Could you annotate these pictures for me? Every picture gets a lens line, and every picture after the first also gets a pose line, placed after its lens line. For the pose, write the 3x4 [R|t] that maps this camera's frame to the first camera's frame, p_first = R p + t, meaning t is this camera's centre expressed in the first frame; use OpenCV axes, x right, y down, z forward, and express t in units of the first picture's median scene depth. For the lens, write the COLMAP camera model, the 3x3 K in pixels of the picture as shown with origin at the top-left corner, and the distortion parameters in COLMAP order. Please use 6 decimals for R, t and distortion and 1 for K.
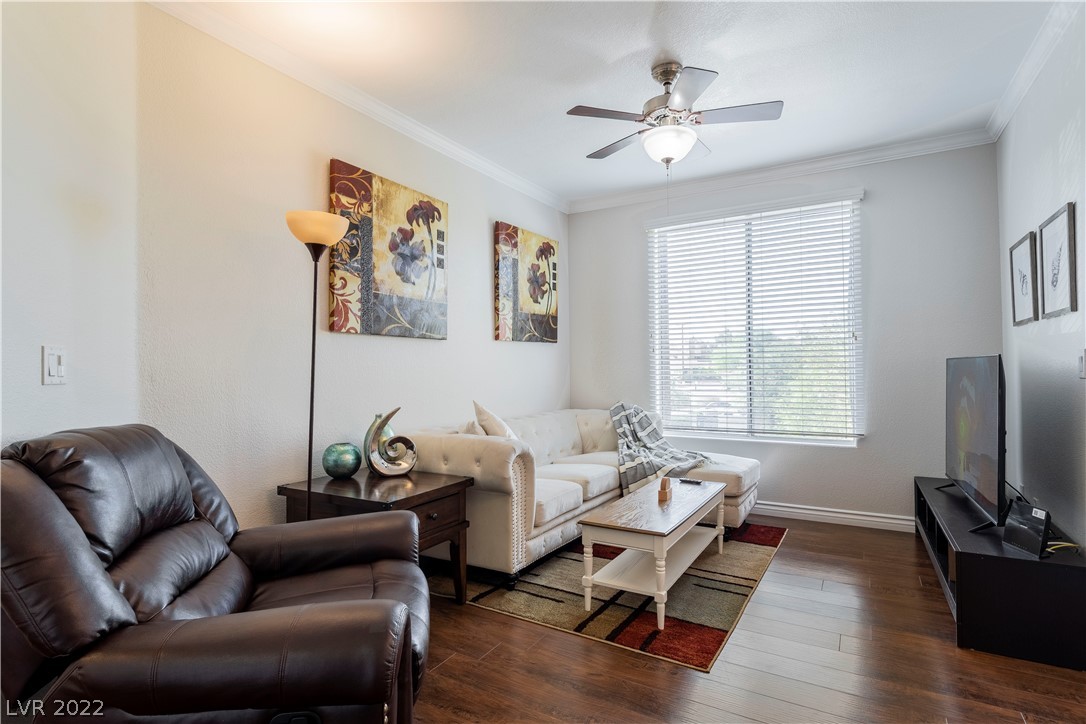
lens RADIAL K [[558.2, 0, 543.1], [0, 558.2, 363.4], [0, 0, 1]] dist [0.016609, -0.010420]
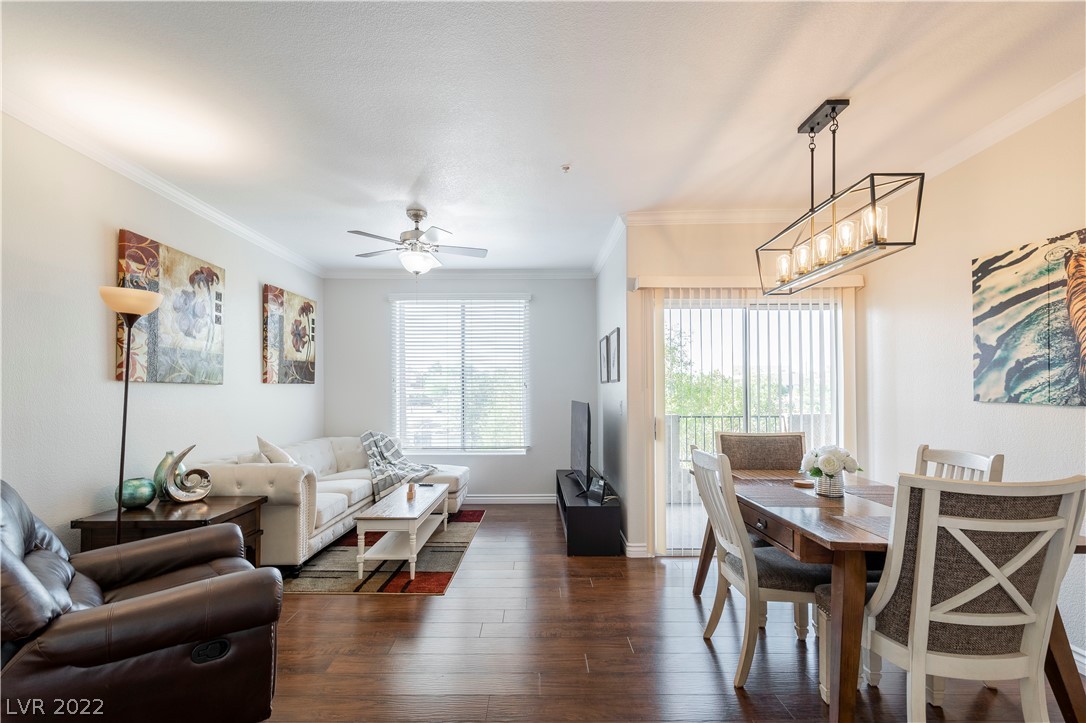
lens RADIAL K [[482.6, 0, 546.0], [0, 482.6, 389.4], [0, 0, 1]] dist [0.011944, -0.004179]
pose [[0.857646, 0.010403, 0.514136, -0.129666], [-0.011316, 0.999935, -0.001356, -0.043969], [-0.514117, -0.004655, 0.857708, -0.264764]]
